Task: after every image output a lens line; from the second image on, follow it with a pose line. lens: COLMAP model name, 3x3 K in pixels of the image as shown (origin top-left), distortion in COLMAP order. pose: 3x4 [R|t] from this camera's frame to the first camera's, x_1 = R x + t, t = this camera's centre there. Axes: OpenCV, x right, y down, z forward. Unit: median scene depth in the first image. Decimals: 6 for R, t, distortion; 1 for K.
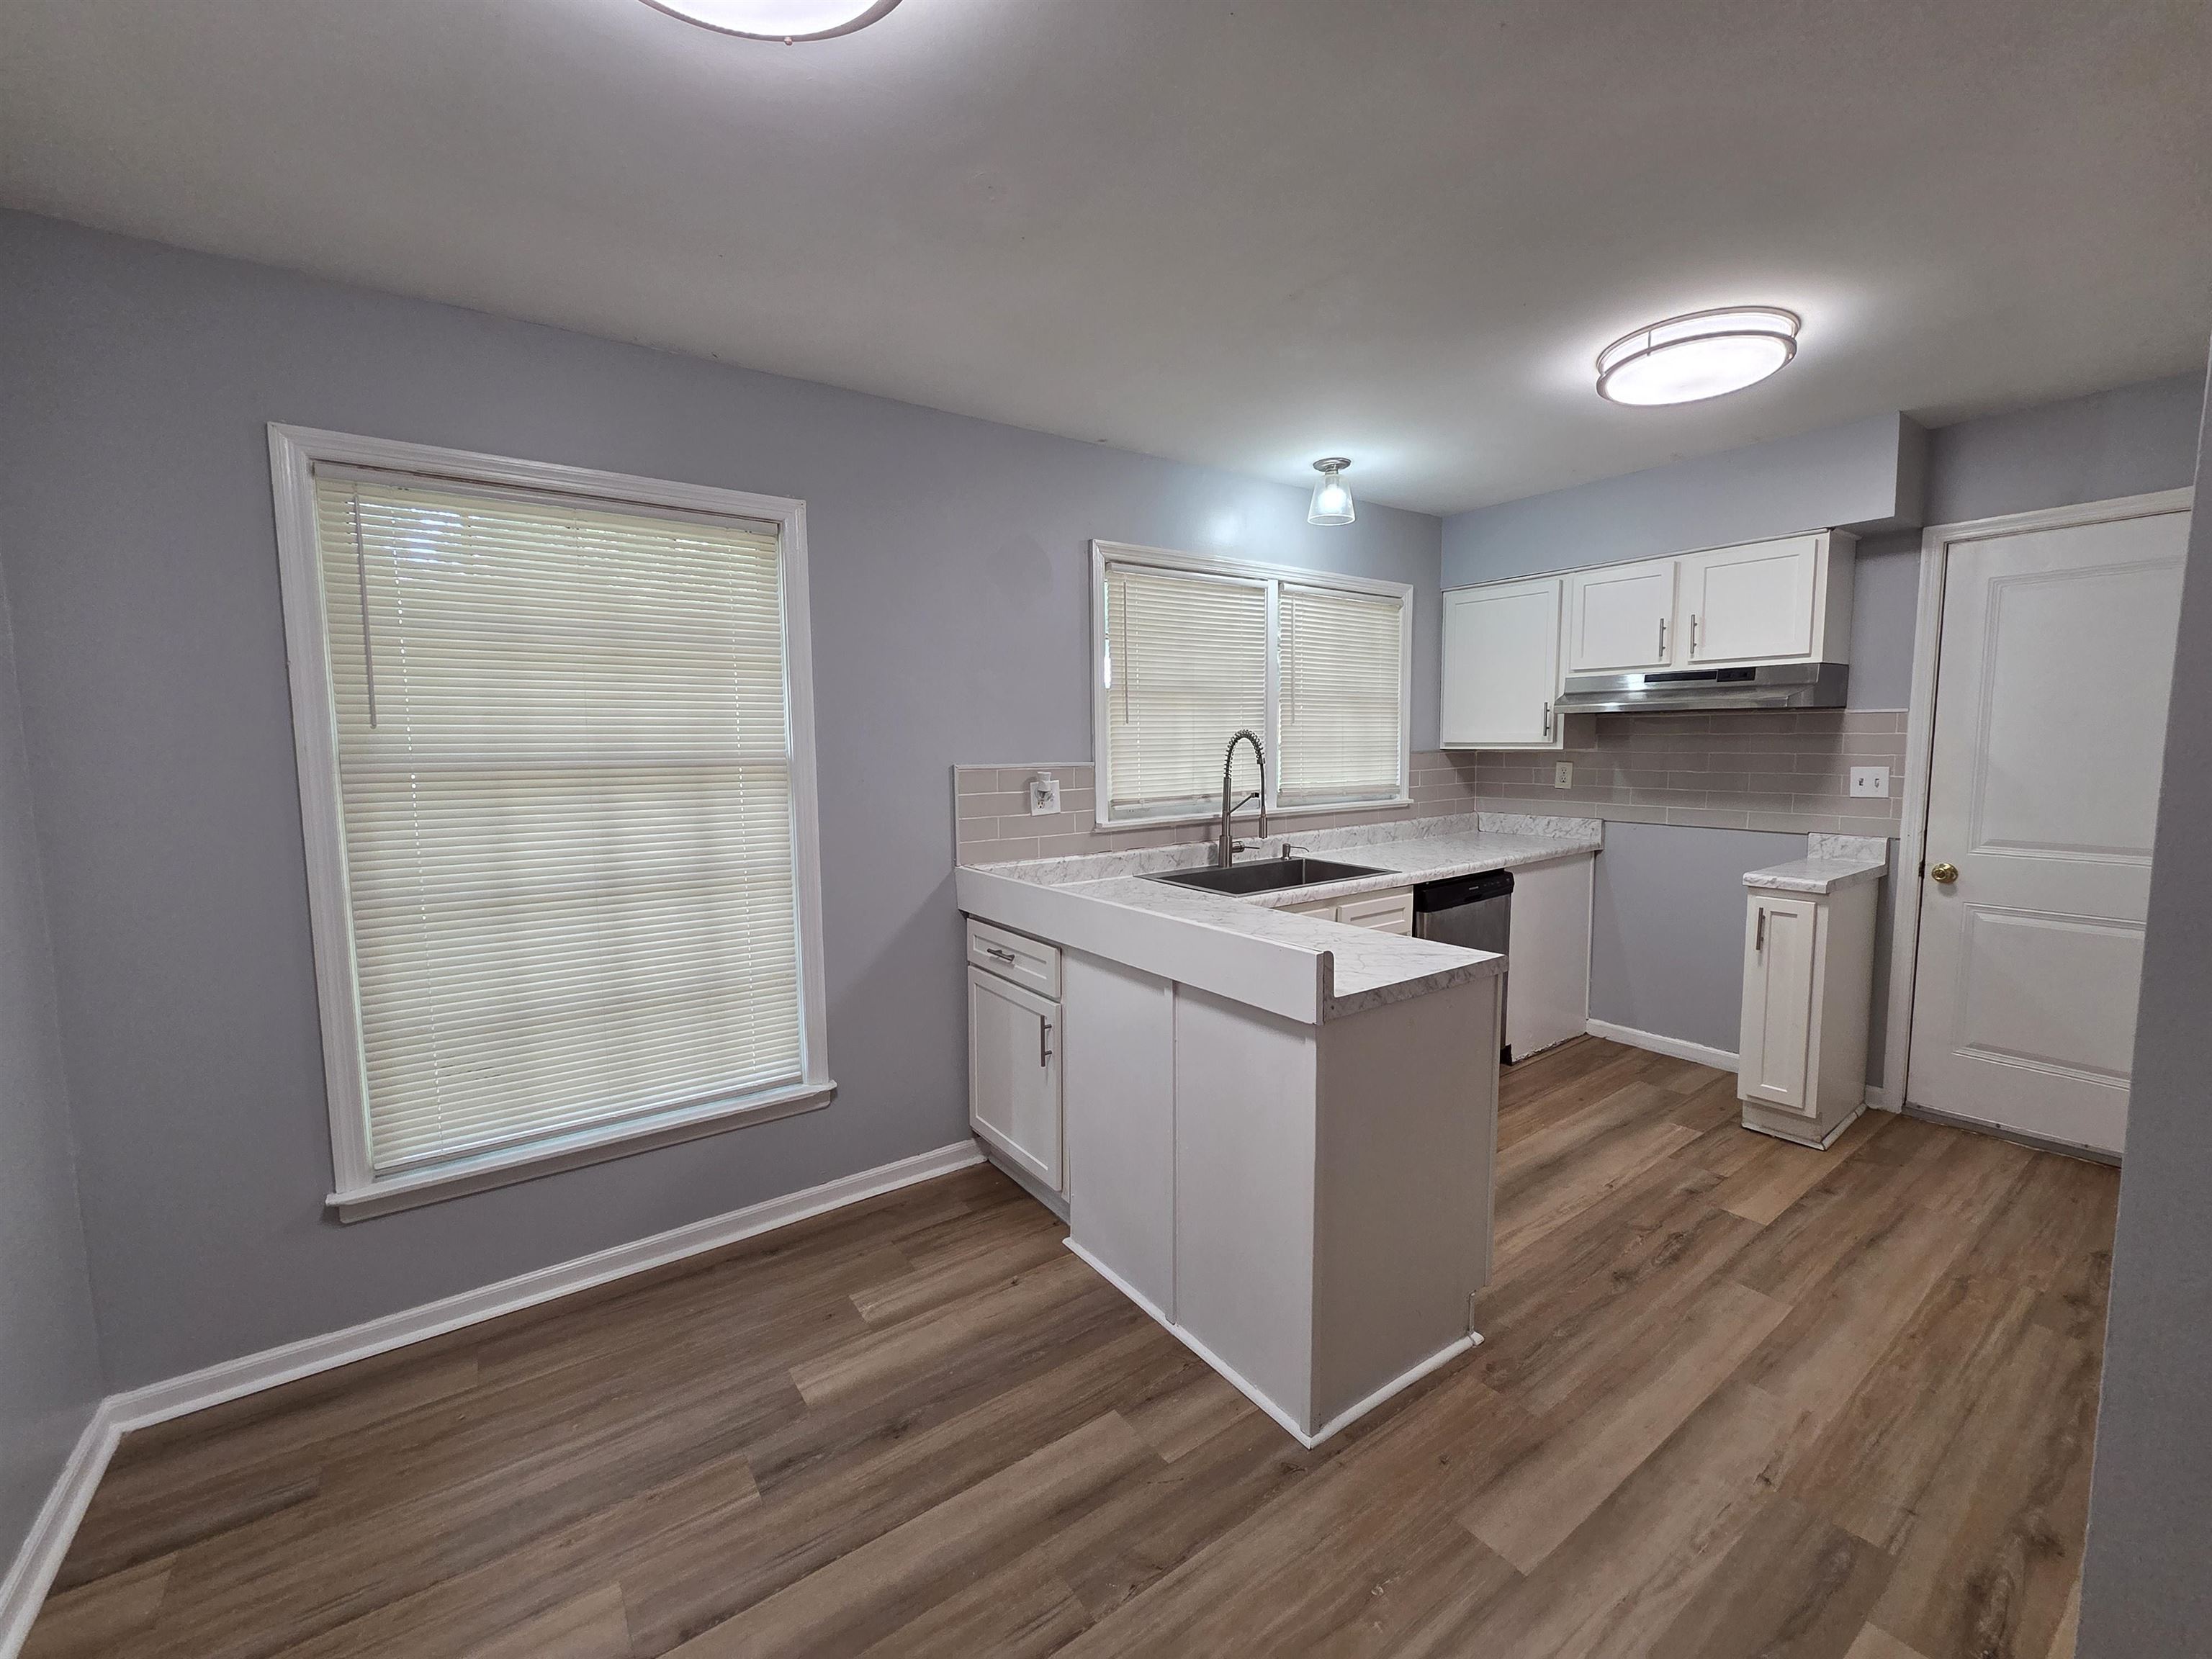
lens RADIAL K [[903.8, 0, 1120.0], [0, 903.8, 825.2], [0, 0, 1]] dist [0.000335, -0.000593]
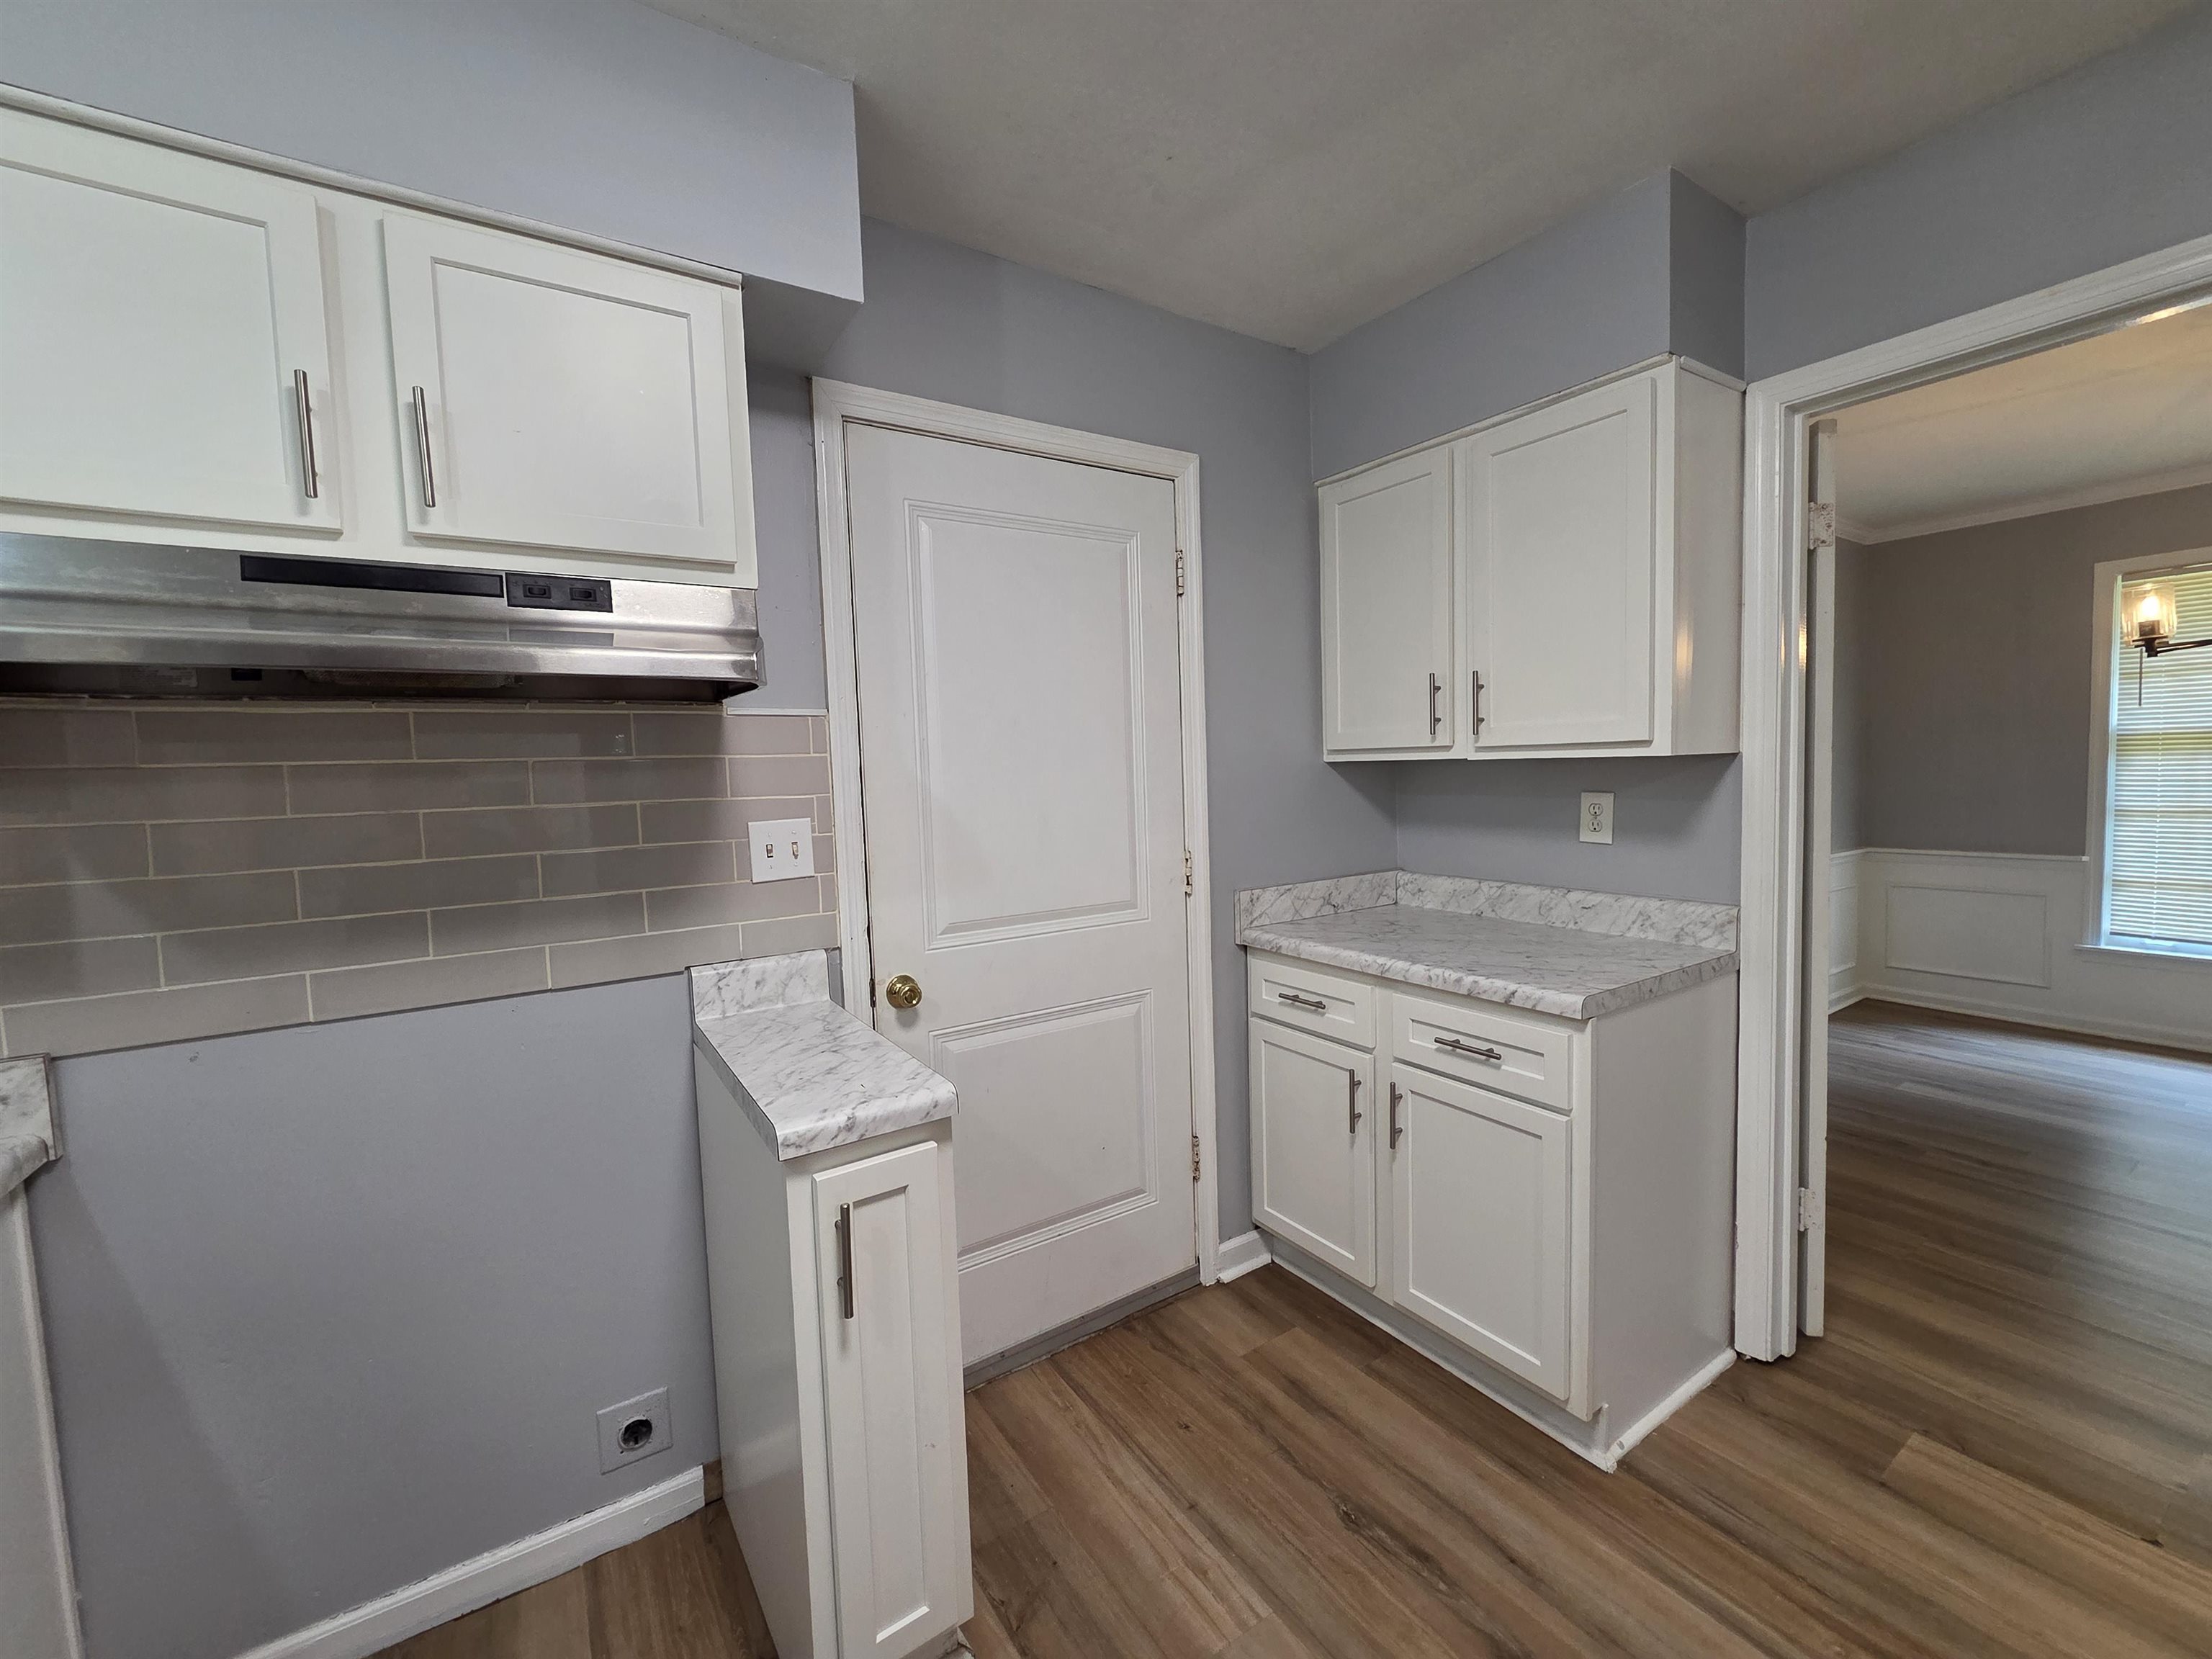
lens RADIAL K [[903.8, 0, 1120.0], [0, 903.8, 825.2], [0, 0, 1]] dist [0.000335, -0.000593]
pose [[0.040860, -0.054969, 0.997652, 0.326636], [0.127691, 0.990586, 0.049350, -0.062879], [-0.990972, 0.125374, 0.047495, 0.790665]]
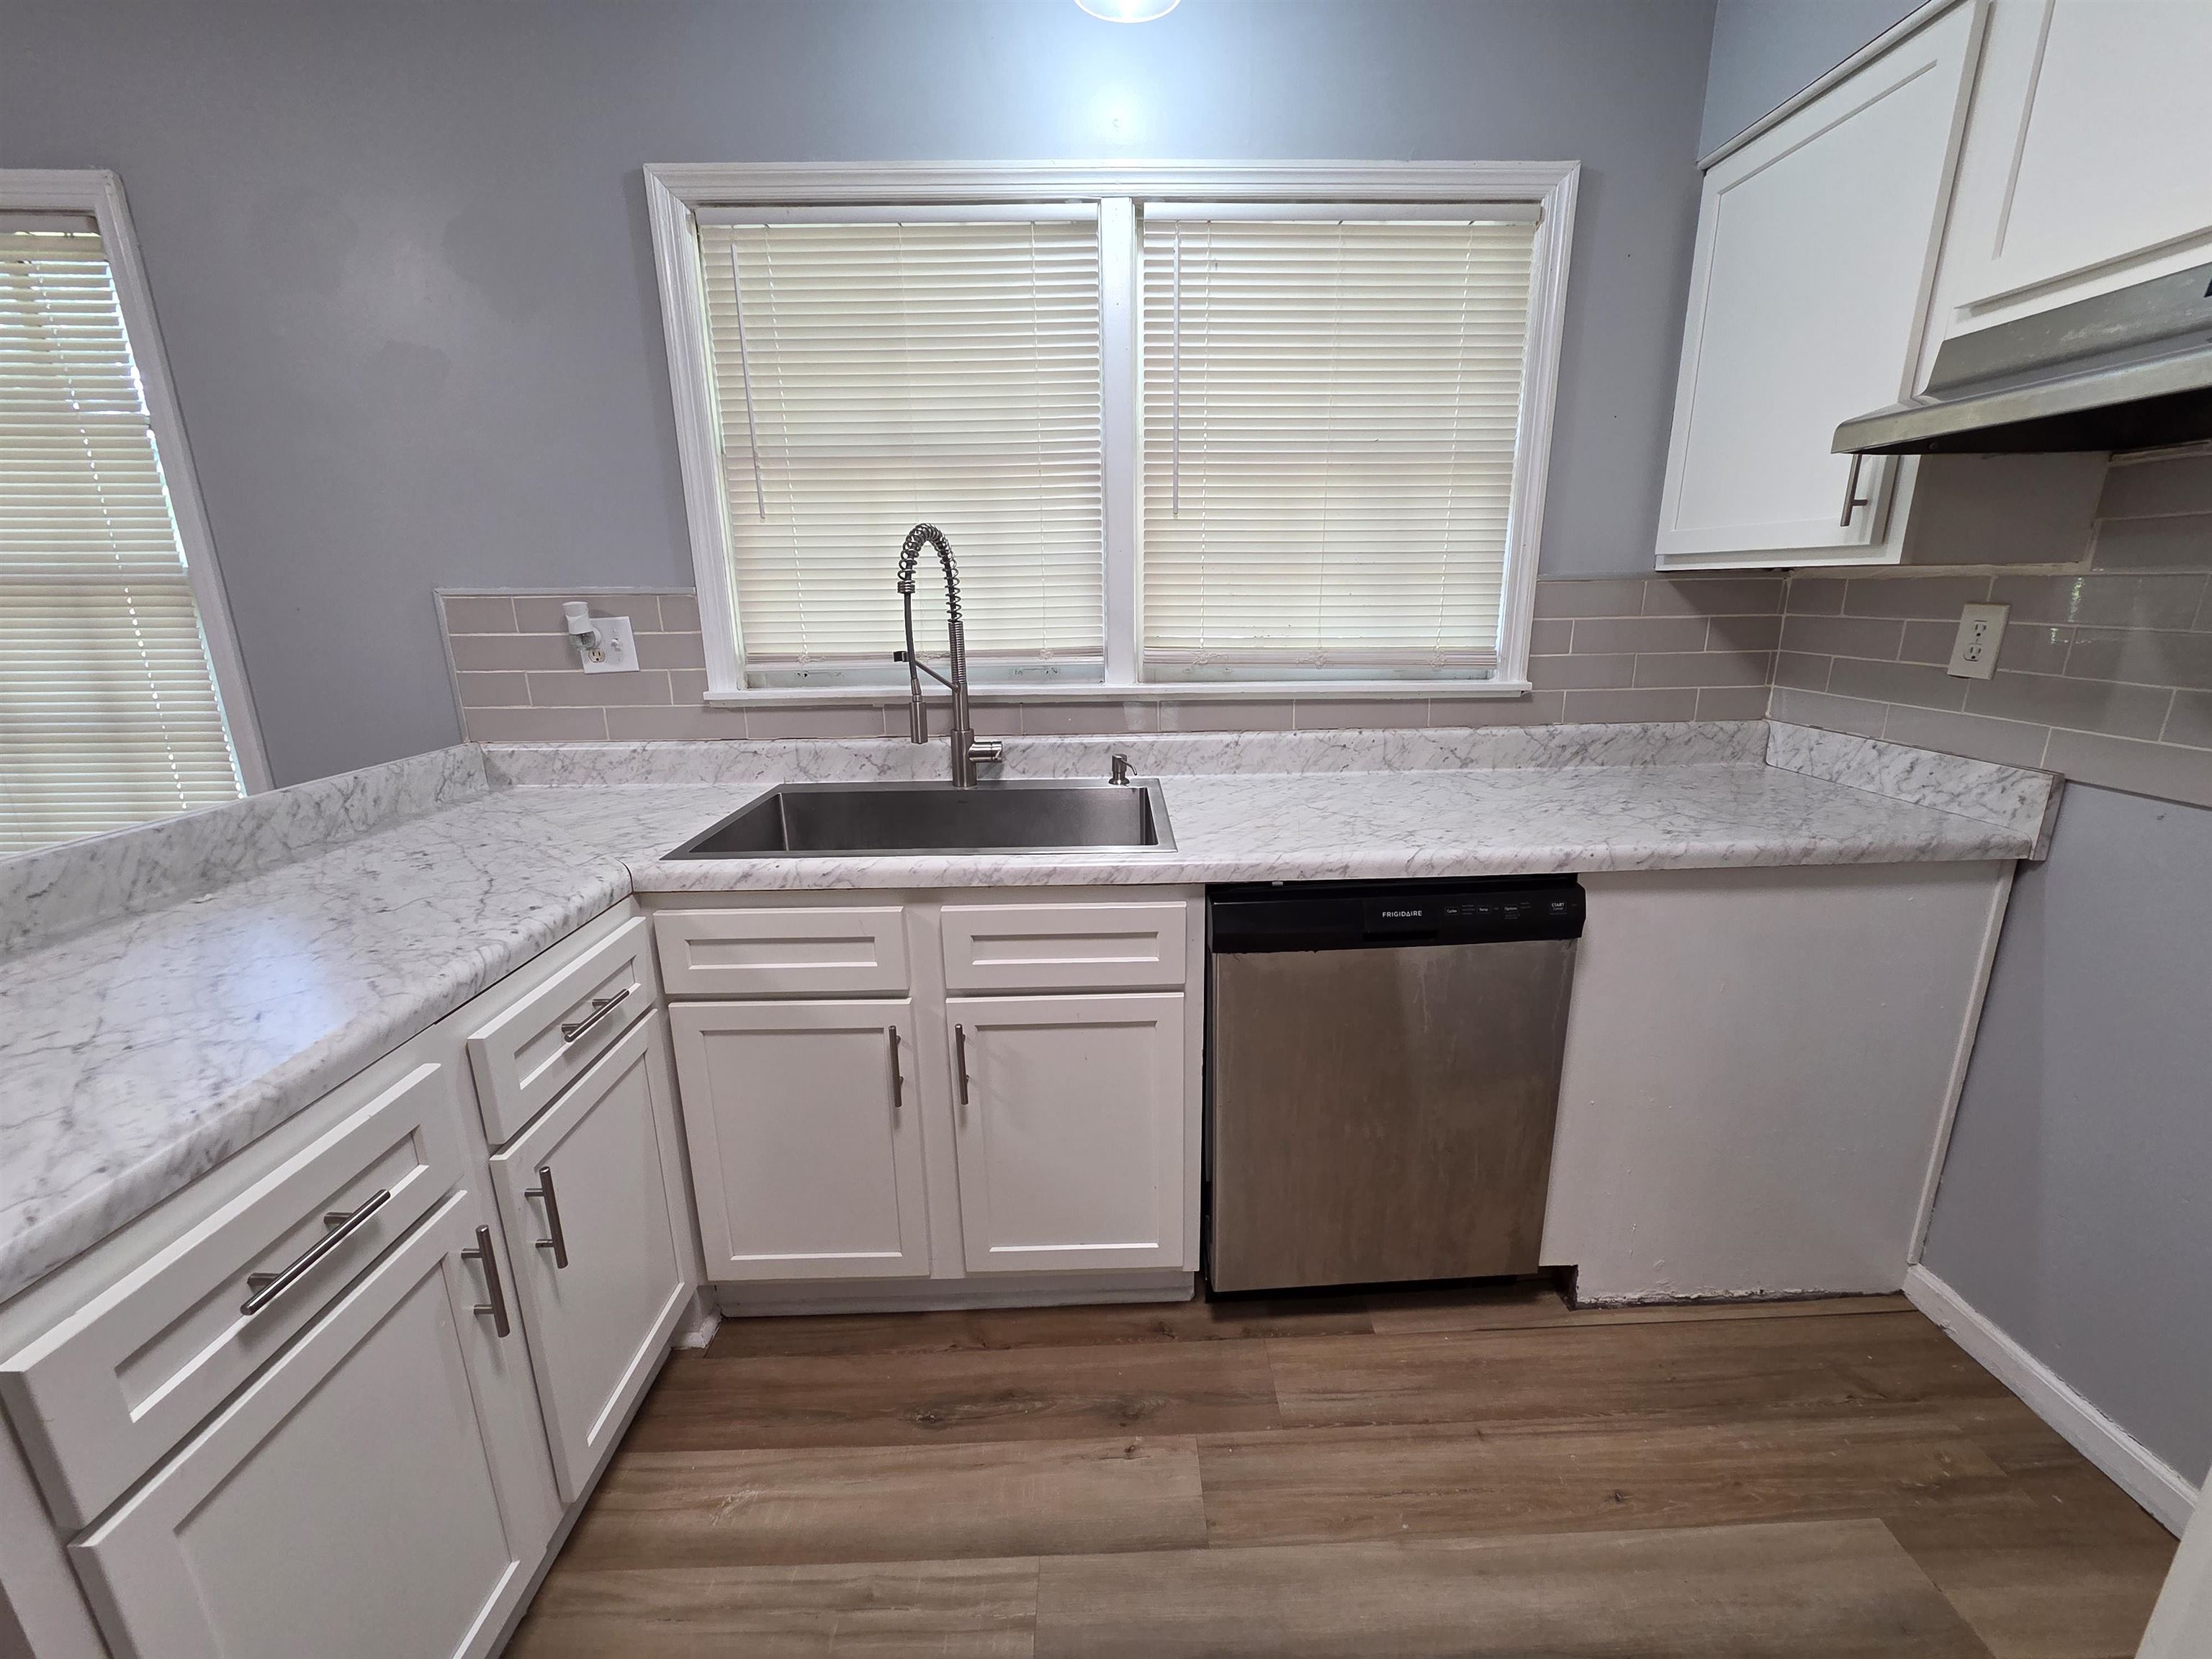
lens RADIAL K [[900.5, 0, 1125.7], [0, 900.5, 828.4], [0, 0, 1]] dist [0.000277, -0.000422]
pose [[0.823074, 0.150162, -0.547723, 0.538752], [-0.053630, 0.980653, 0.188263, -0.040264], [0.565397, -0.125580, 0.815203, 0.643524]]
